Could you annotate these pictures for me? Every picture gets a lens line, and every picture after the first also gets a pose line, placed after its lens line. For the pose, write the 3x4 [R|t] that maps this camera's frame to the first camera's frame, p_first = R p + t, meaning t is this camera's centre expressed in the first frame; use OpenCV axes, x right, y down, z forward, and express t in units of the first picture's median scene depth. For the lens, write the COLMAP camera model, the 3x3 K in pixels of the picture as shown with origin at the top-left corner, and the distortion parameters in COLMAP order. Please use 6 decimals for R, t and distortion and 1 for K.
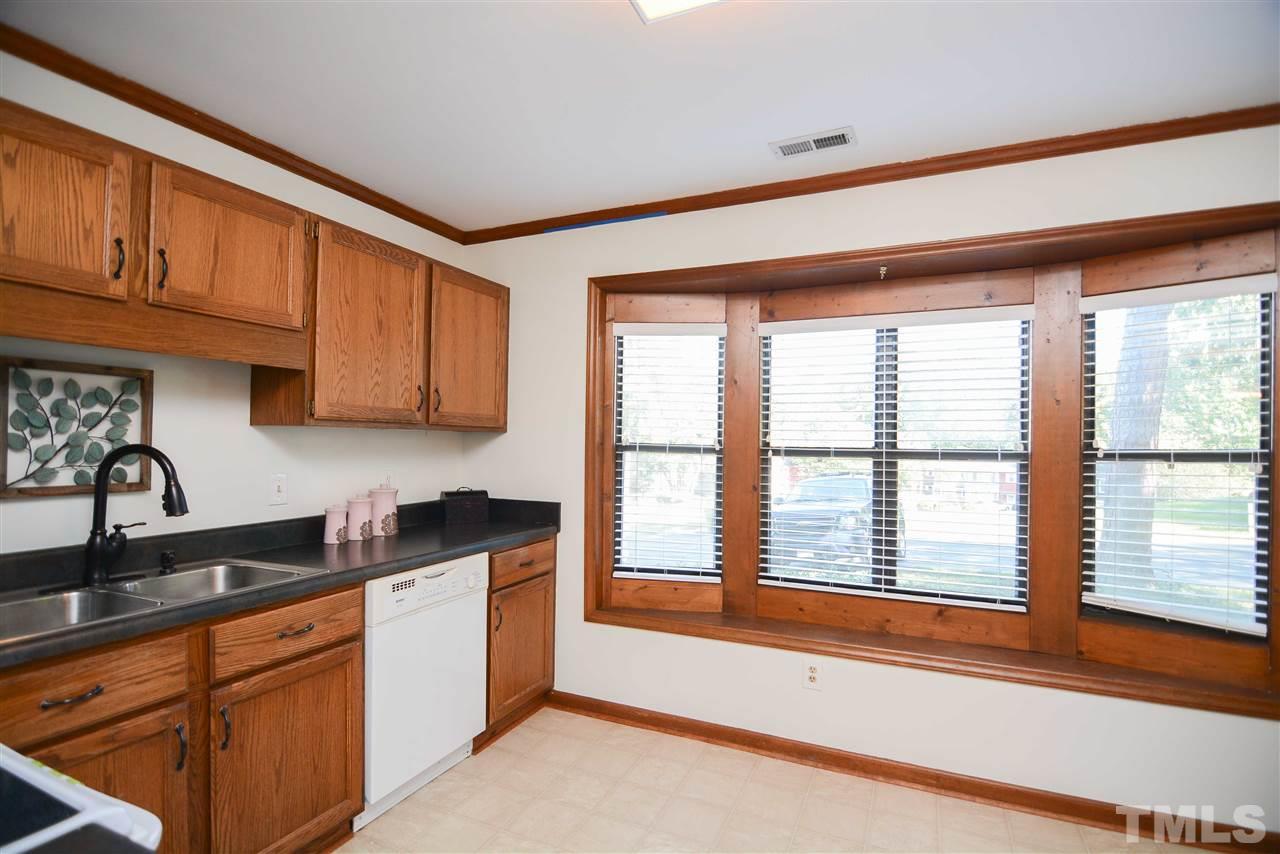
lens RADIAL K [[614.7, 0, 640.0], [0, 614.7, 433.6], [0, 0, 1]] dist [-0.003599, -0.012685]
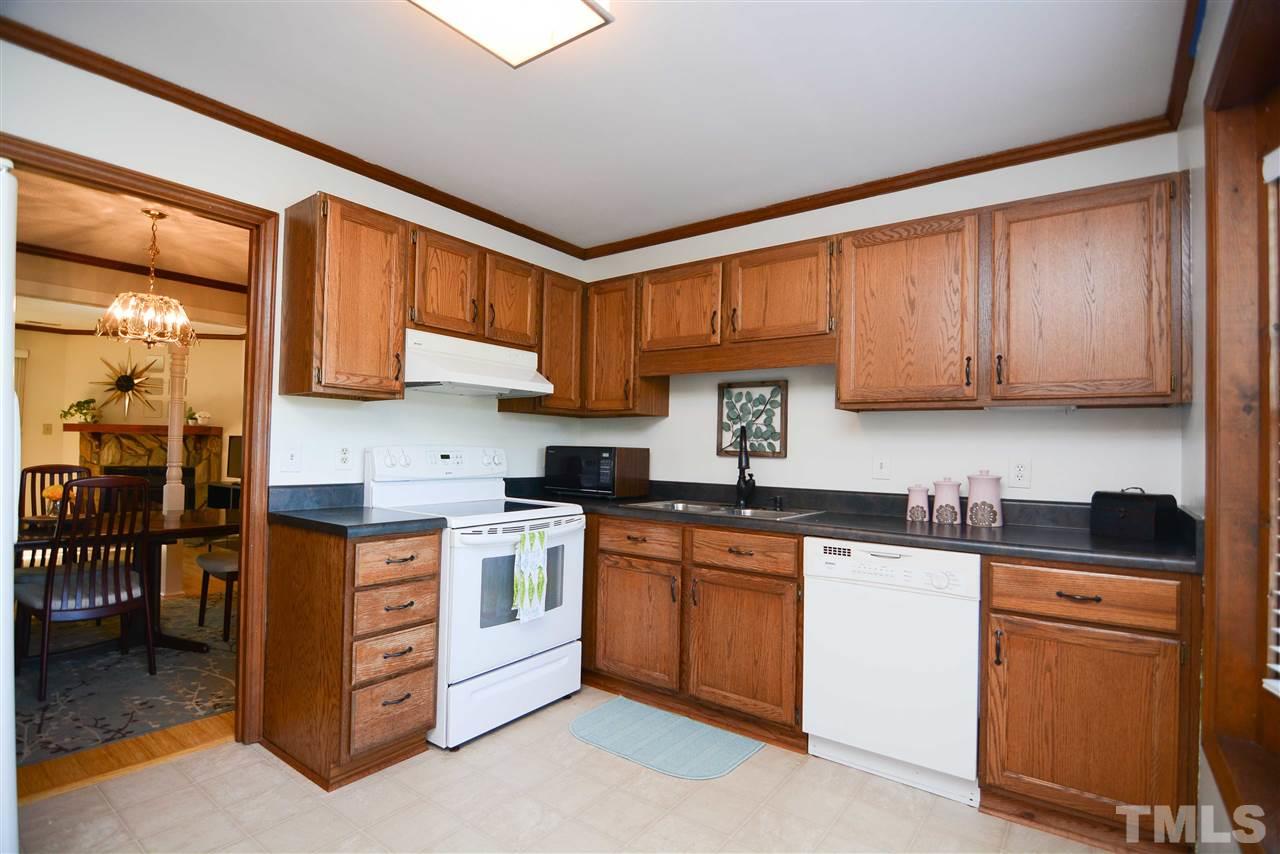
lens RADIAL K [[614.7, 0, 640.0], [0, 614.7, 433.6], [0, 0, 1]] dist [-0.003599, -0.012685]
pose [[-0.207383, -0.039134, -0.977477, 0.850139], [-0.012529, 0.999224, -0.037347, 0.101574], [0.978180, 0.004502, -0.207712, 1.027128]]
